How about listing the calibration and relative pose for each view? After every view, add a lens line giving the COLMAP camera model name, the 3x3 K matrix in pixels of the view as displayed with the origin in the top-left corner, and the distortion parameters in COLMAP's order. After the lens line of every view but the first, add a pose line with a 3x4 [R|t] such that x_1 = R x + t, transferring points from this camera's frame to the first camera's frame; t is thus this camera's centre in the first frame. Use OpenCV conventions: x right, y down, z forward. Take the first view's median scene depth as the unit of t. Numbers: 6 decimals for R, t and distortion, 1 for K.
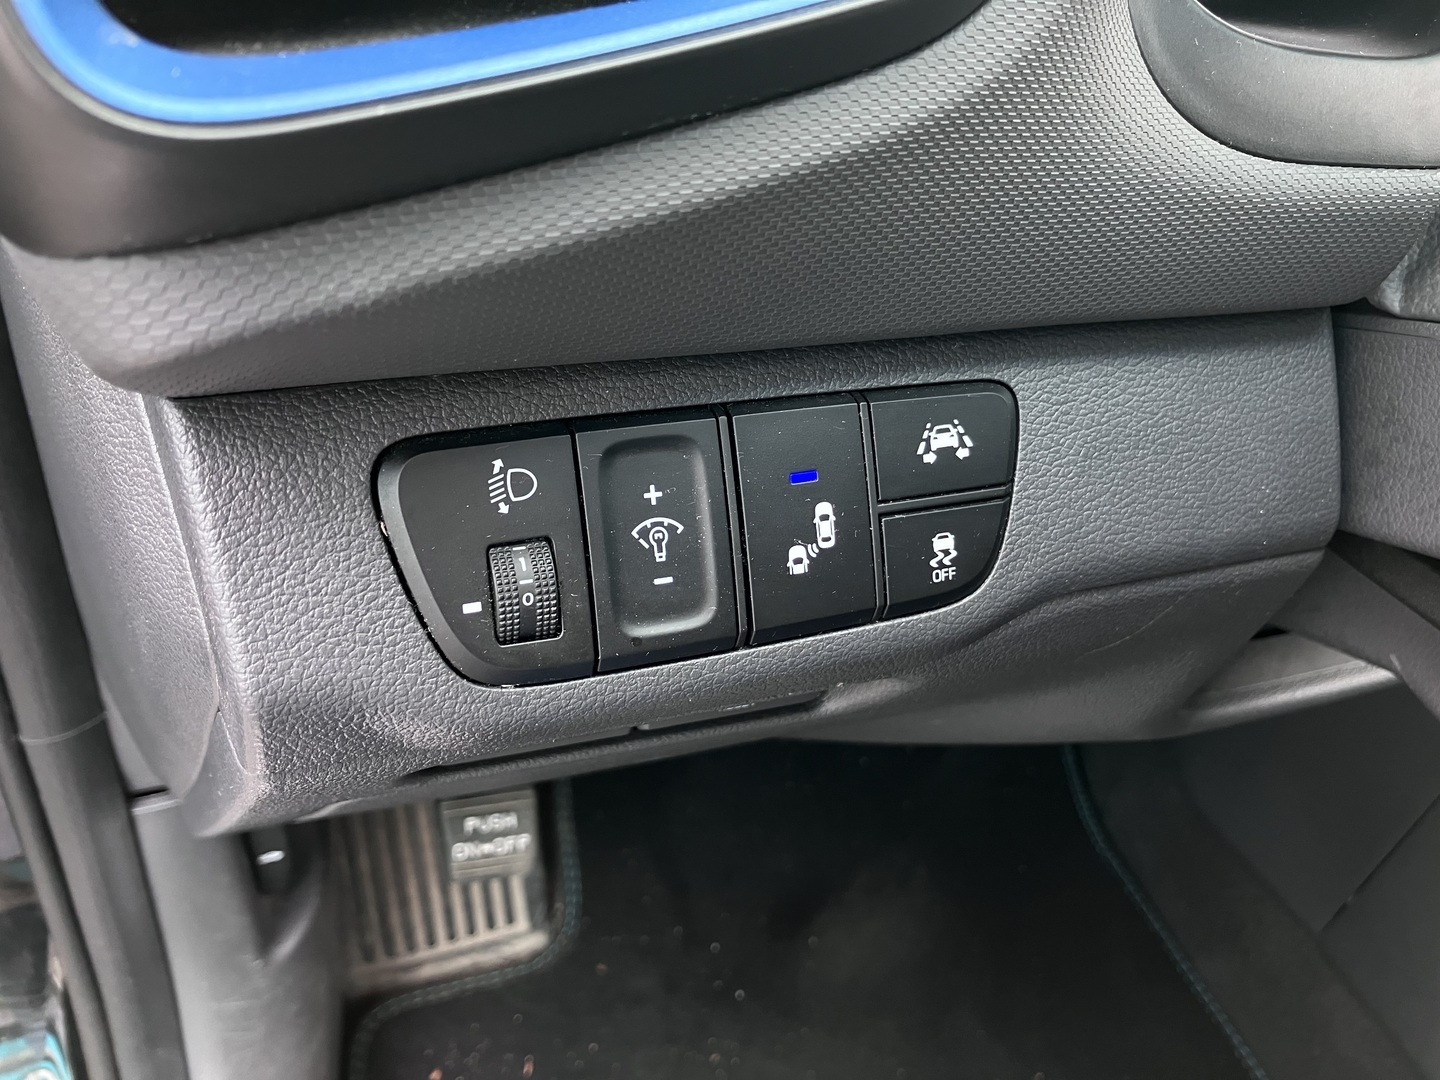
lens RADIAL K [[1159.4, 0, 720.0], [0, 1159.4, 540.0], [0, 0, 1]] dist [-0.002767, 0.007199]
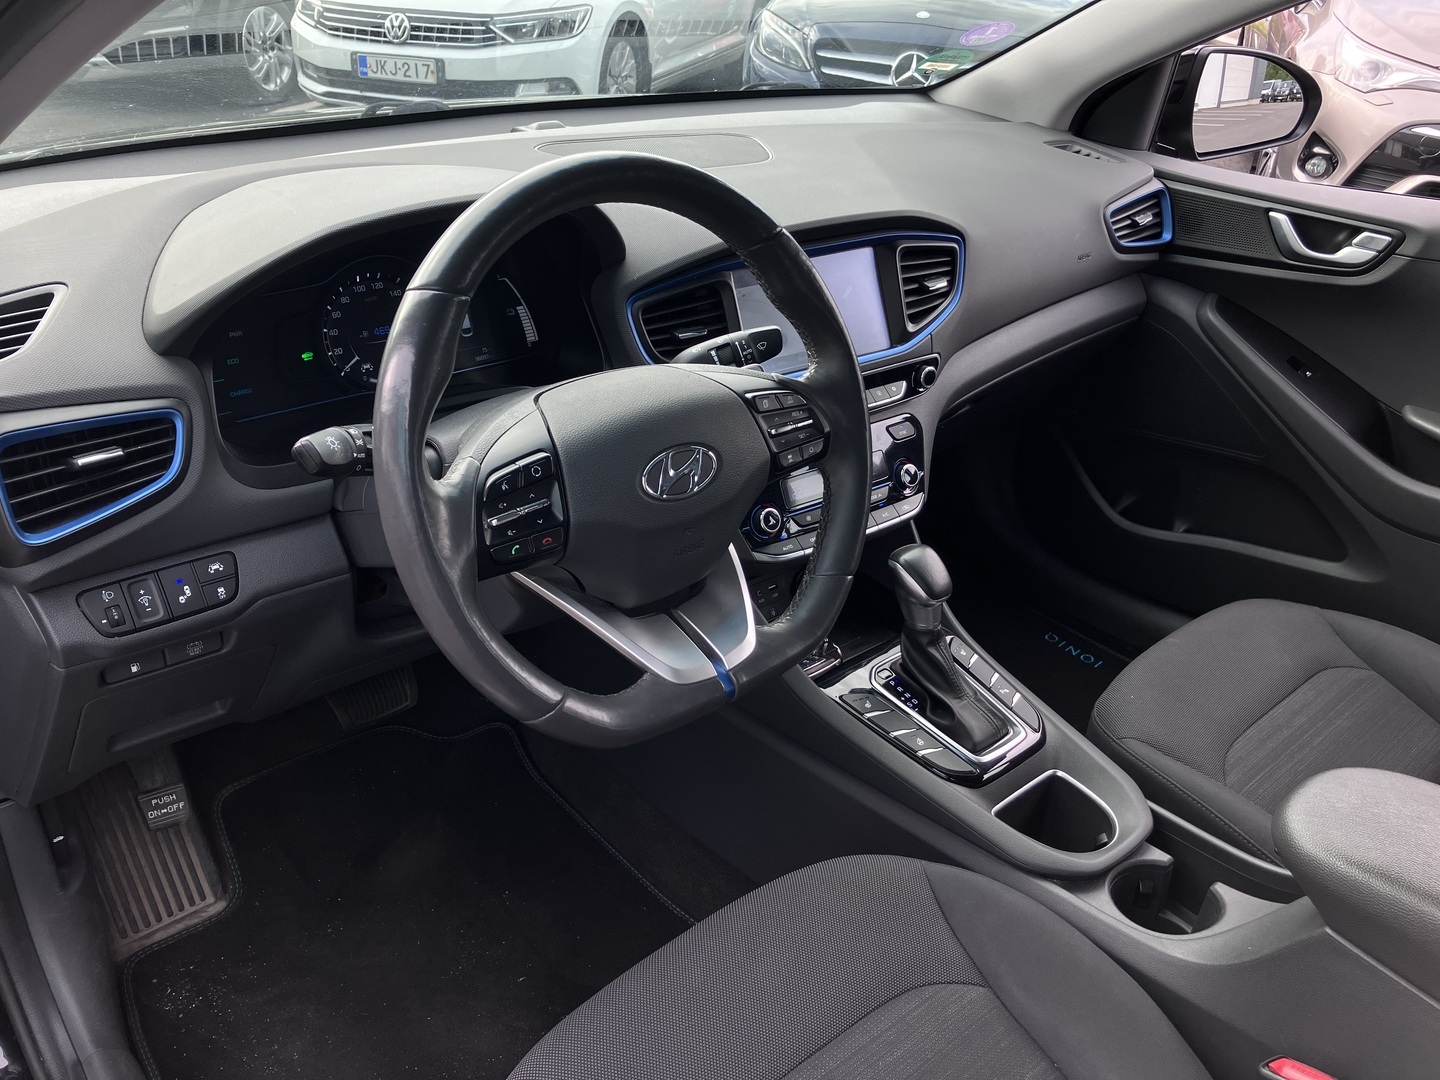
lens RADIAL K [[1159.4, 0, 720.0], [0, 1159.4, 540.0], [0, 0, 1]] dist [-0.002767, 0.007199]
pose [[0.938411, -0.238592, 0.249916, 0.816833], [0.280124, 0.948790, -0.146043, 0.886580], [-0.202273, 0.207056, 0.957190, -3.220632]]
